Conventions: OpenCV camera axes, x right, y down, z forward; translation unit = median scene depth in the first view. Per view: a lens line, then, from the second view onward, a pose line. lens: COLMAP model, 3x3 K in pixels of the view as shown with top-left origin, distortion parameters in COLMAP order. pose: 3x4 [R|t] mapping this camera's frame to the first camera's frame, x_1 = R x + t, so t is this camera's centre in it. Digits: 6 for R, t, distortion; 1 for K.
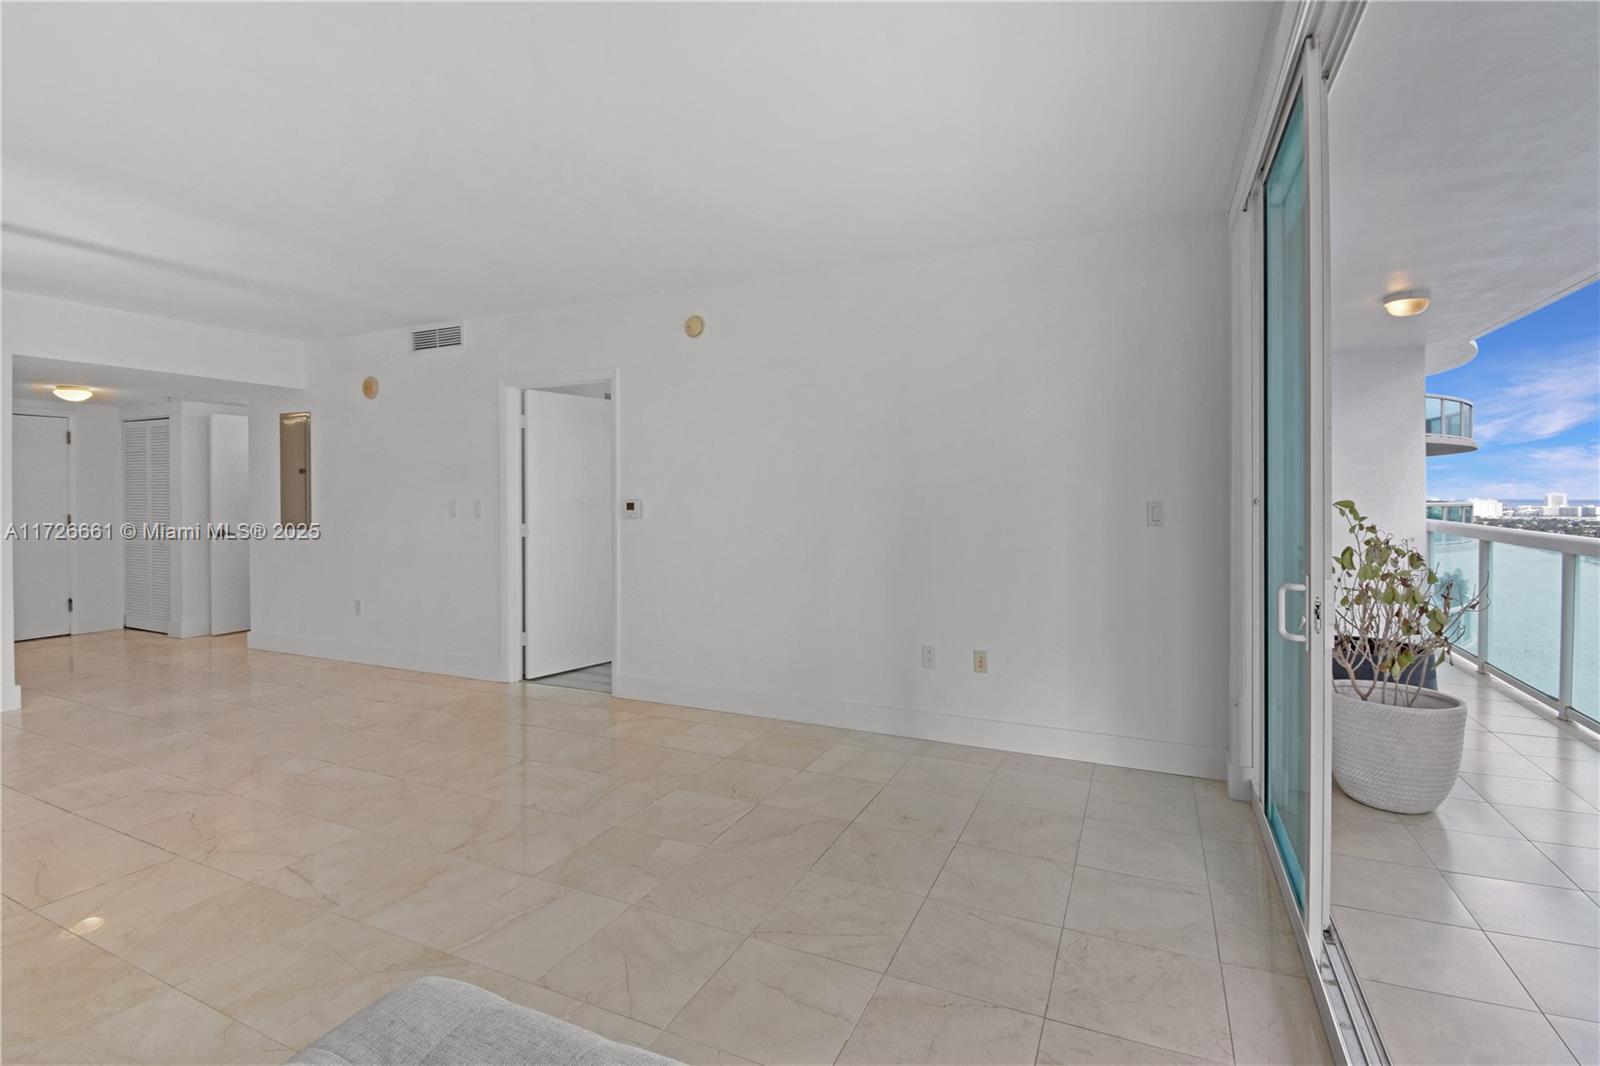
lens RADIAL K [[739.3, 0, 806.8], [0, 739.3, 498.8], [0, 0, 1]] dist [0.012161, -0.017730]
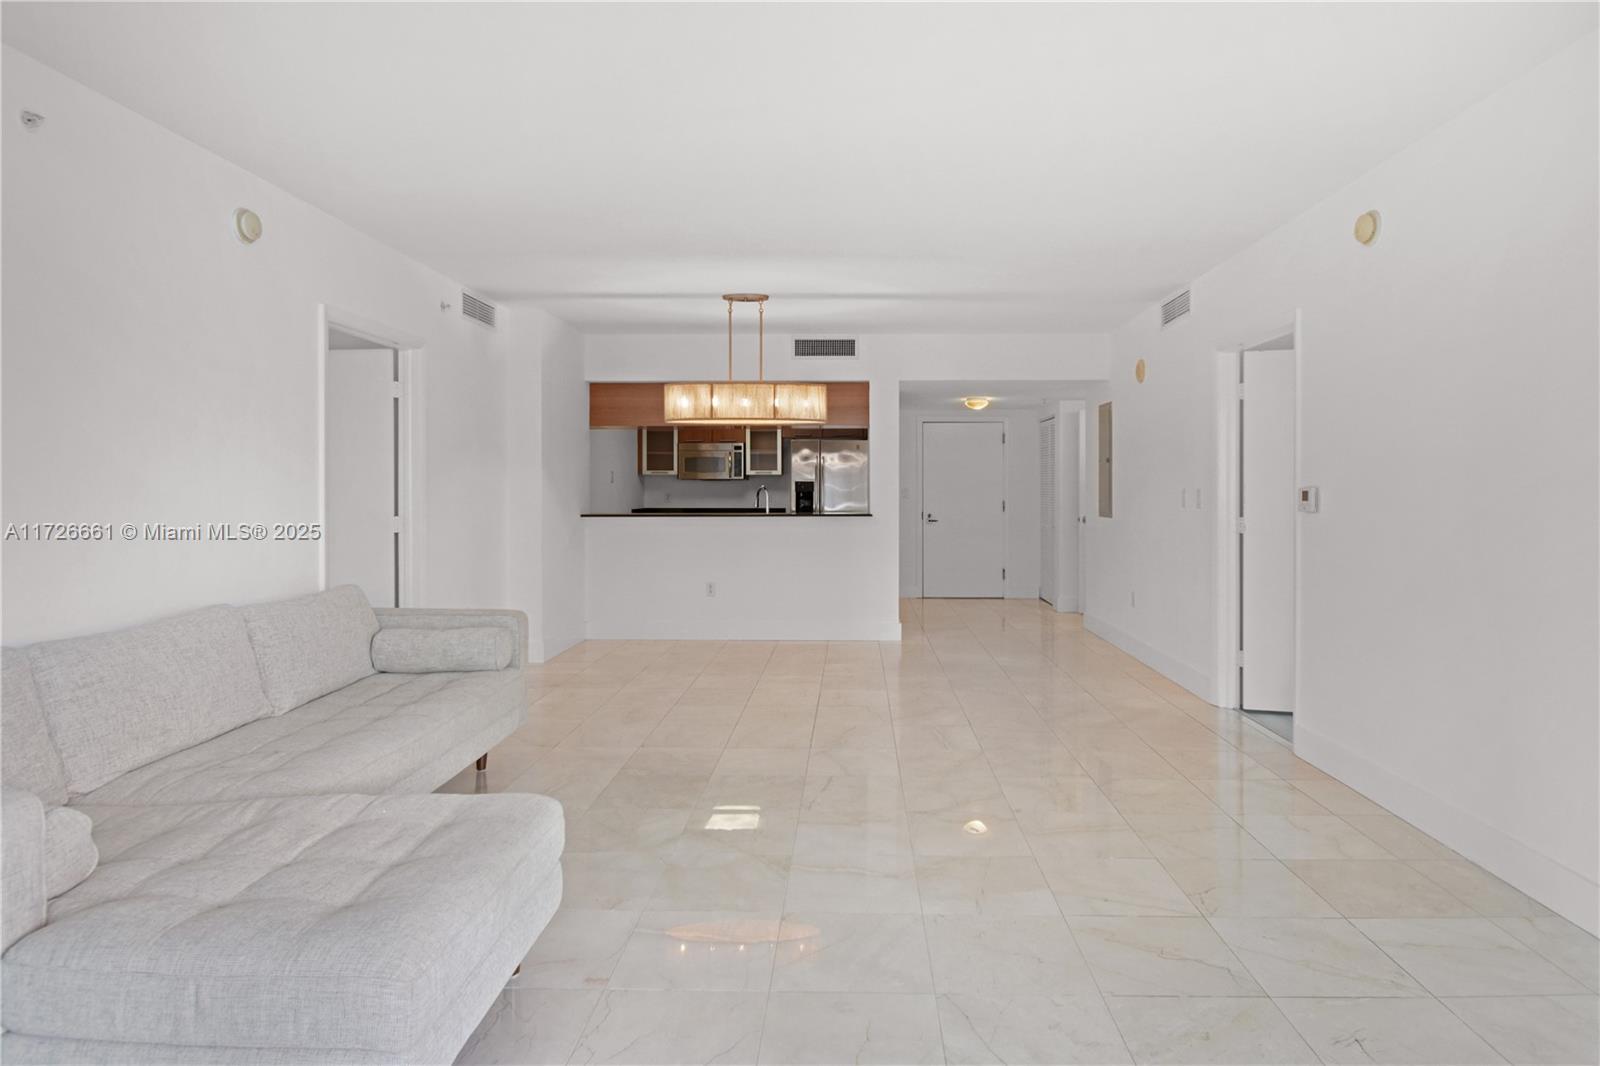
lens RADIAL K [[882.9, 0, 829.9], [0, 882.9, 489.6], [0, 0, 1]] dist [-0.016111, -0.000890]
pose [[0.384345, 0.002802, -0.923185, 0.376614], [-0.005945, 0.999982, 0.000560, 0.006008], [0.923170, 0.005273, 0.384355, 0.234018]]
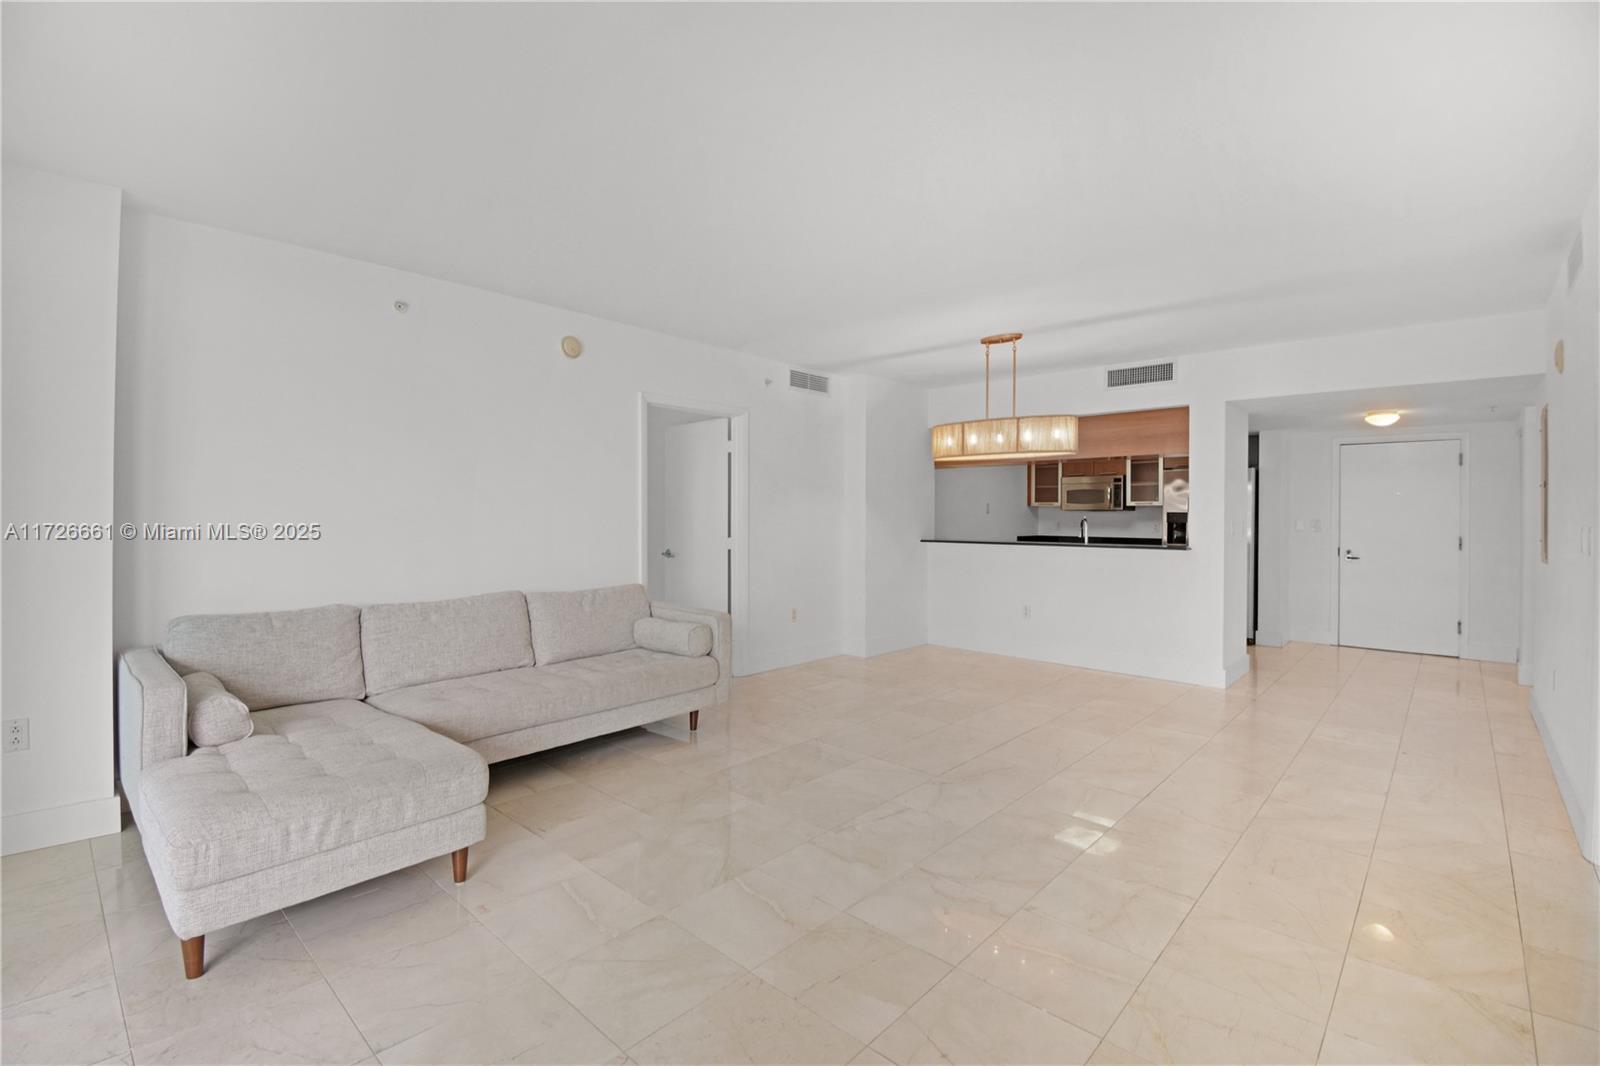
lens RADIAL K [[708.8, 0, 784.7], [0, 708.8, 513.7], [0, 0, 1]] dist [-0.001038, -0.001004]
pose [[-0.324660, -0.001810, -0.945829, 0.281597], [-0.010529, 0.999943, 0.001700, -0.001654], [0.945772, 0.010511, -0.324661, 0.661819]]
